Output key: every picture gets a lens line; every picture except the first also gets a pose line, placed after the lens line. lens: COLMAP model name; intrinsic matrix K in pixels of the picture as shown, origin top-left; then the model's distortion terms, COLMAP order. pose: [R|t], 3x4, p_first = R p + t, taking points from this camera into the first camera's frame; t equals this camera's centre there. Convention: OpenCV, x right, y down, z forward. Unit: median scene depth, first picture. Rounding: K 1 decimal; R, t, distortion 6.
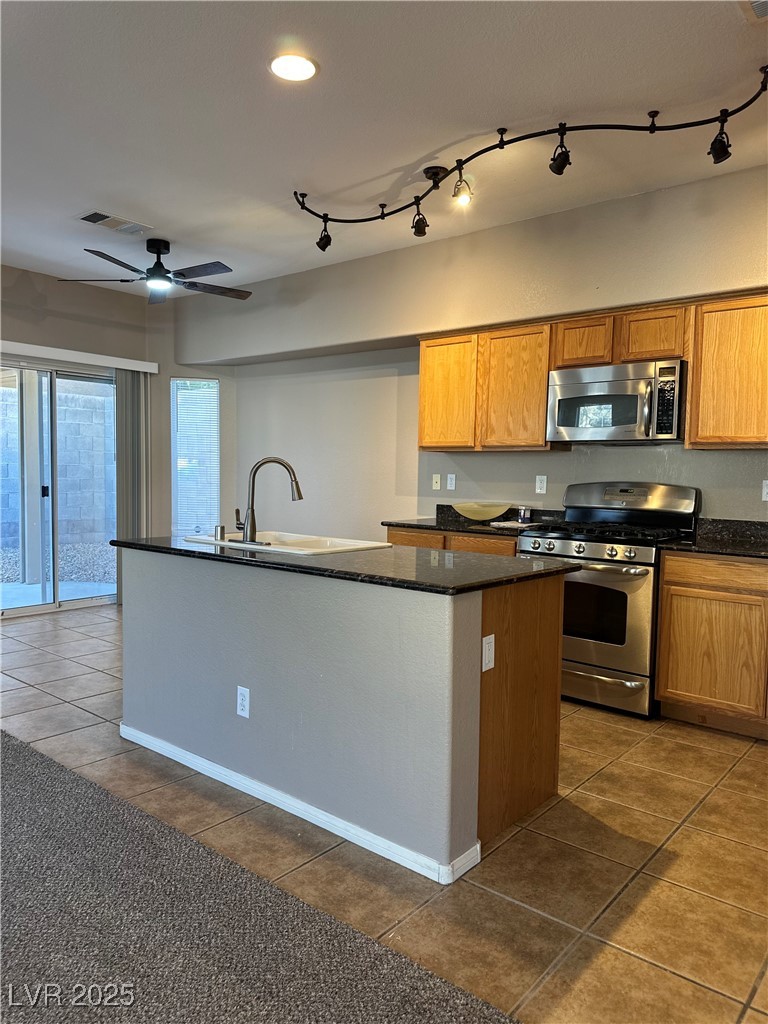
lens RADIAL K [[722.1, 0, 383.9], [0, 722.1, 517.6], [0, 0, 1]] dist [0.058342, -0.080811]
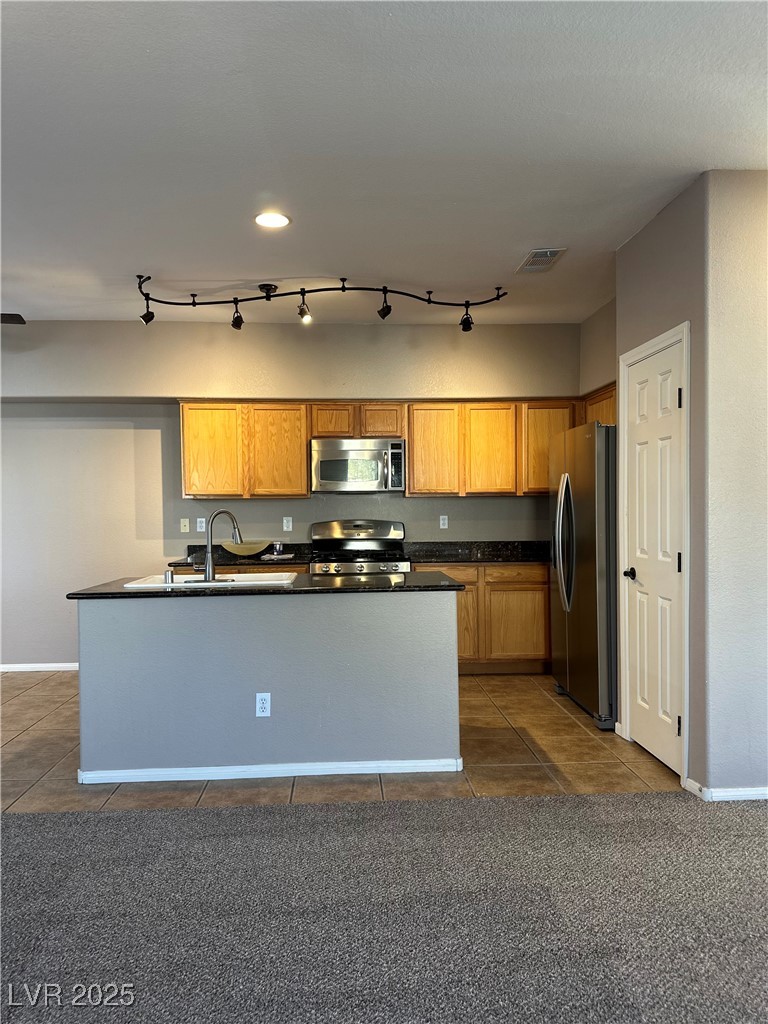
lens RADIAL K [[722.1, 0, 374.2], [0, 722.1, 519.2], [0, 0, 1]] dist [0.058342, -0.080811]
pose [[0.728810, -0.032674, 0.683935, -0.667882], [0.065457, 0.997611, -0.022093, -0.019430], [-0.681580, 0.060870, 0.729208, -0.048661]]
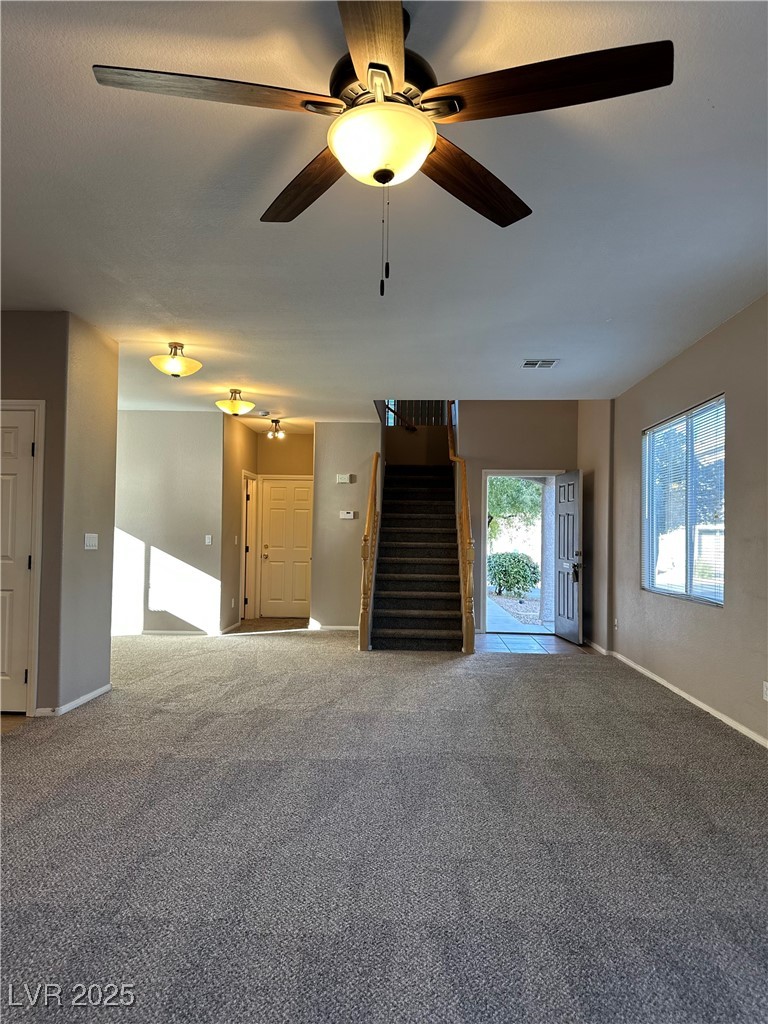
lens RADIAL K [[722.1, 0, 392.9], [0, 722.1, 513.3], [0, 0, 1]] dist [0.058342, -0.080811]
pose [[-0.636364, 0.005437, 0.771370, -1.195562], [0.026839, 0.999526, 0.015096, -0.050669], [-0.770922, 0.030309, -0.636208, 0.668796]]
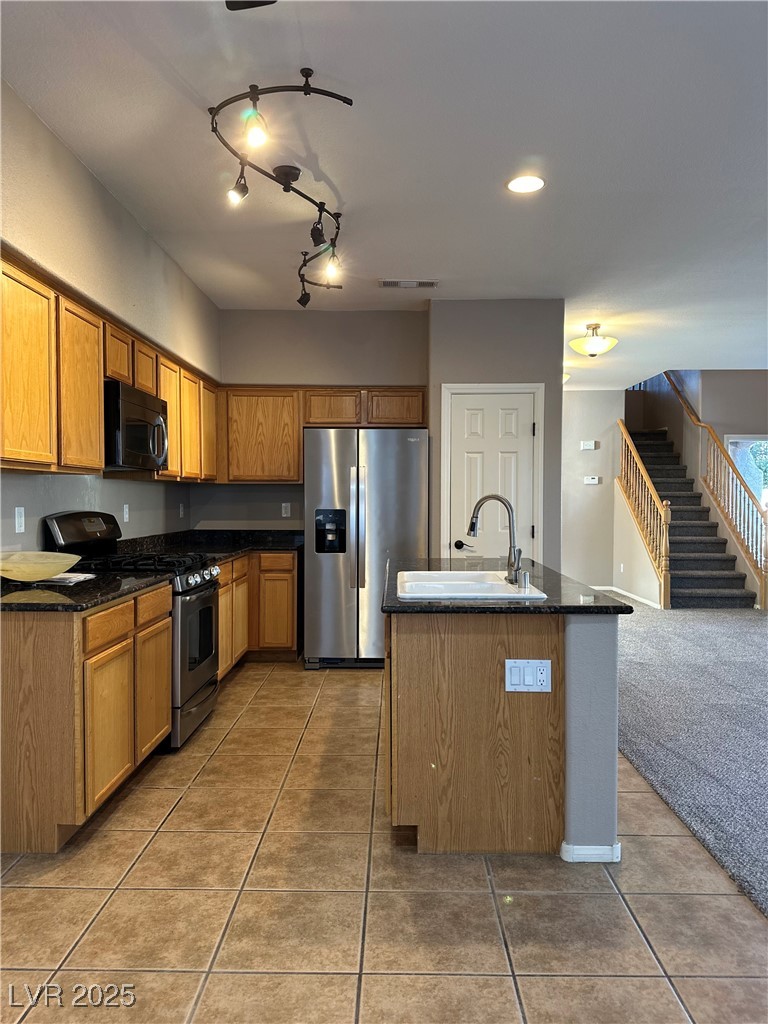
lens RADIAL K [[722.1, 0, 382.1], [0, 722.1, 513.7], [0, 0, 1]] dist [0.058342, -0.080811]
pose [[-0.637727, -0.029534, 0.769696, -0.691241], [0.039957, 0.996651, 0.071349, -0.109495], [-0.769226, 0.076256, -0.634411, 1.465225]]
